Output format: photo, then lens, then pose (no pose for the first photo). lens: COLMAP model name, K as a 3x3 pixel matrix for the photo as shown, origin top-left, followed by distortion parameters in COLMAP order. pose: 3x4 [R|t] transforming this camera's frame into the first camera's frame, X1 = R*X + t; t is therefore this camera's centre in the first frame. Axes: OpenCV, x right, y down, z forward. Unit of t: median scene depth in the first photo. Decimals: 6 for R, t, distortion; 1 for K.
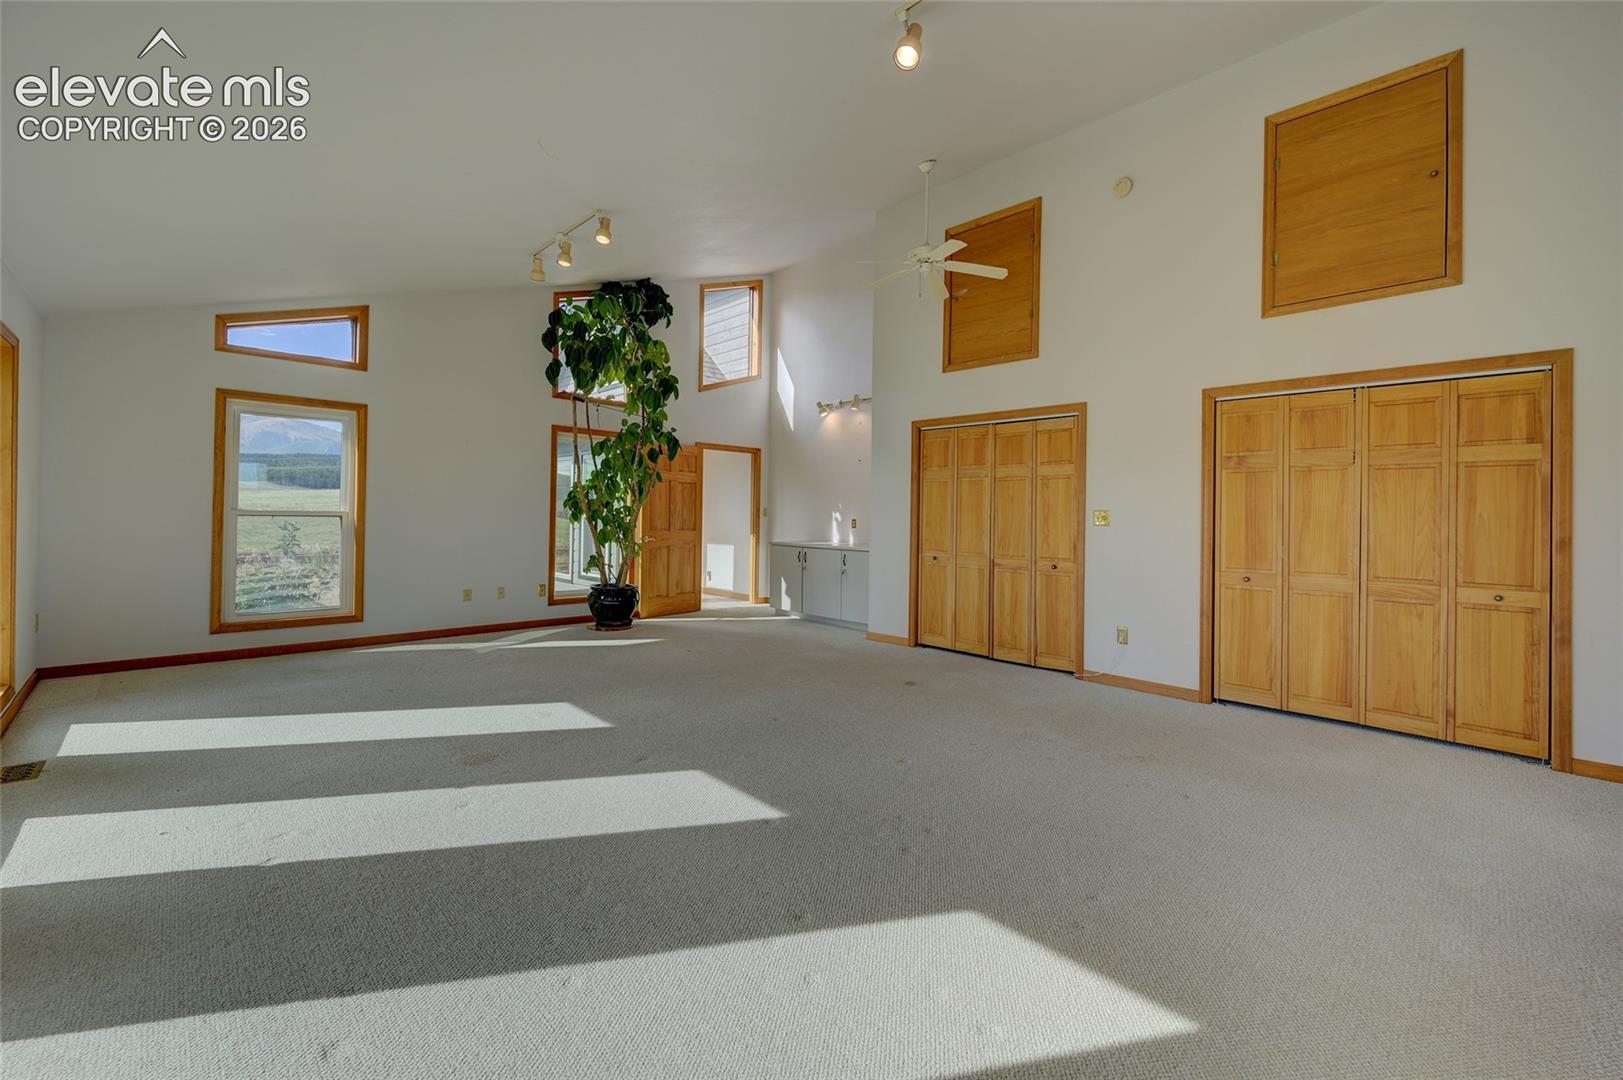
lens RADIAL K [[645.0, 0, 815.5], [0, 645.0, 509.4], [0, 0, 1]] dist [-0.005749, -0.000016]
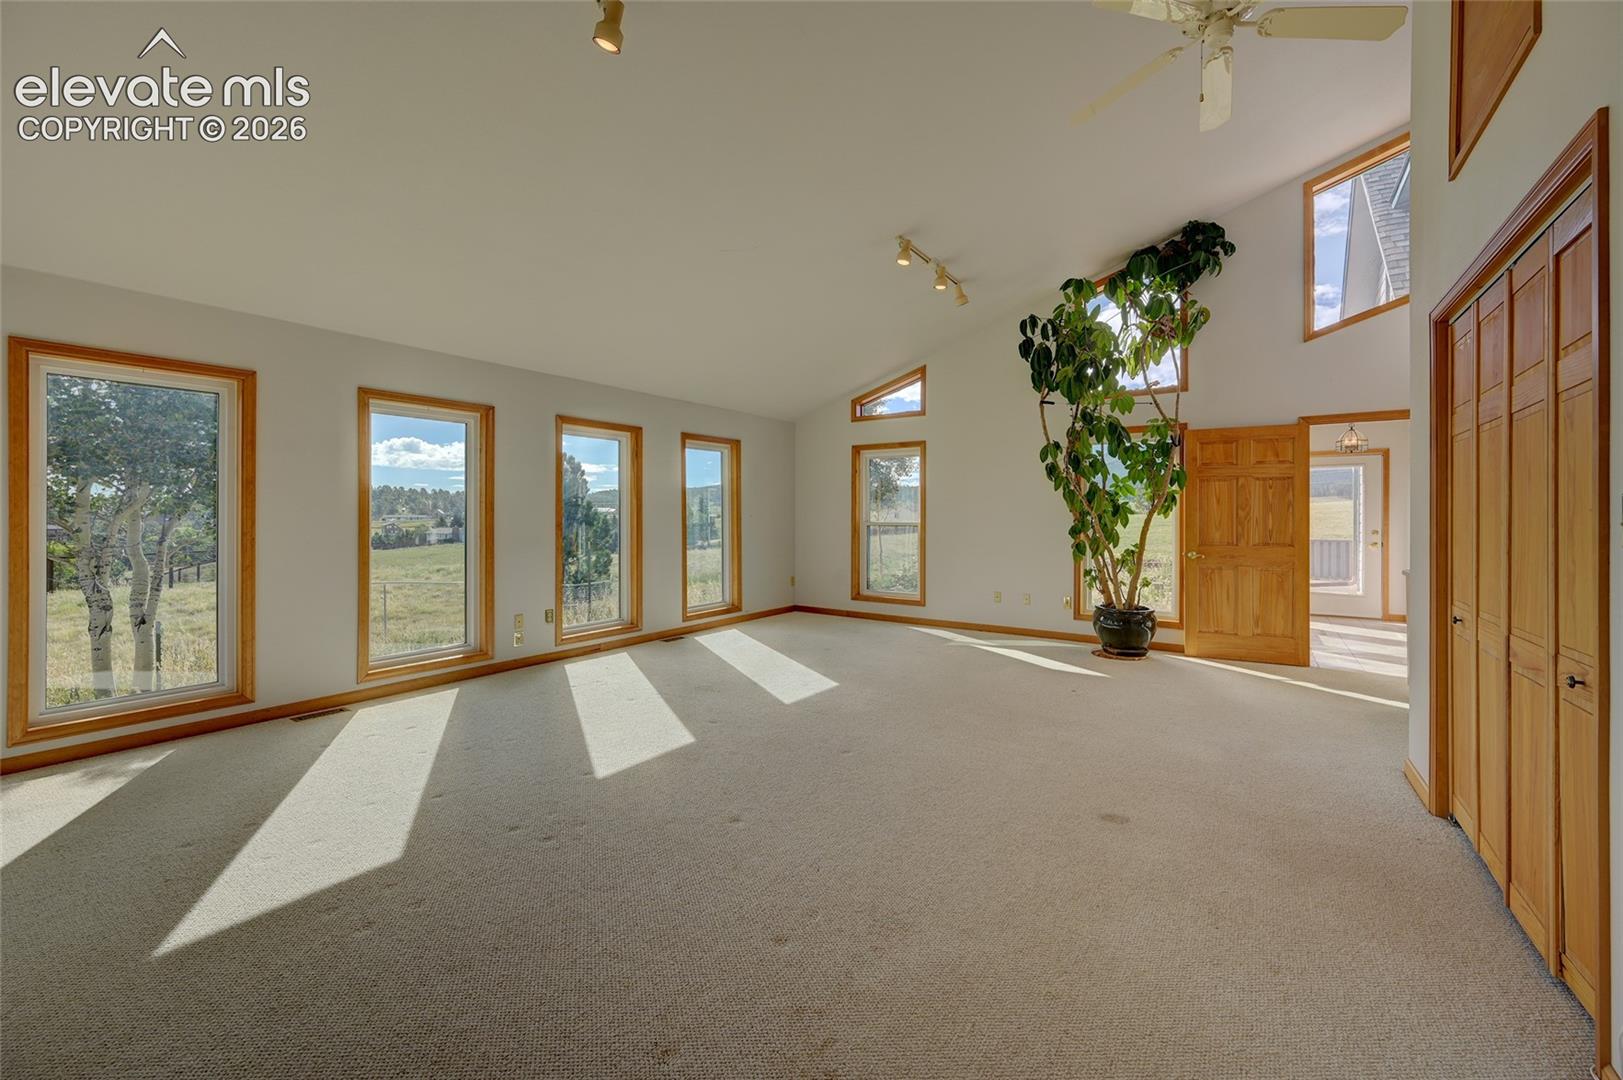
lens RADIAL K [[645.0, 0, 815.5], [0, 645.0, 509.4], [0, 0, 1]] dist [-0.005749, -0.000016]
pose [[0.192015, -0.027491, -0.981007, 0.492333], [0.010017, 0.999610, -0.026052, 0.008155], [0.981341, -0.004824, 0.192216, 0.478762]]
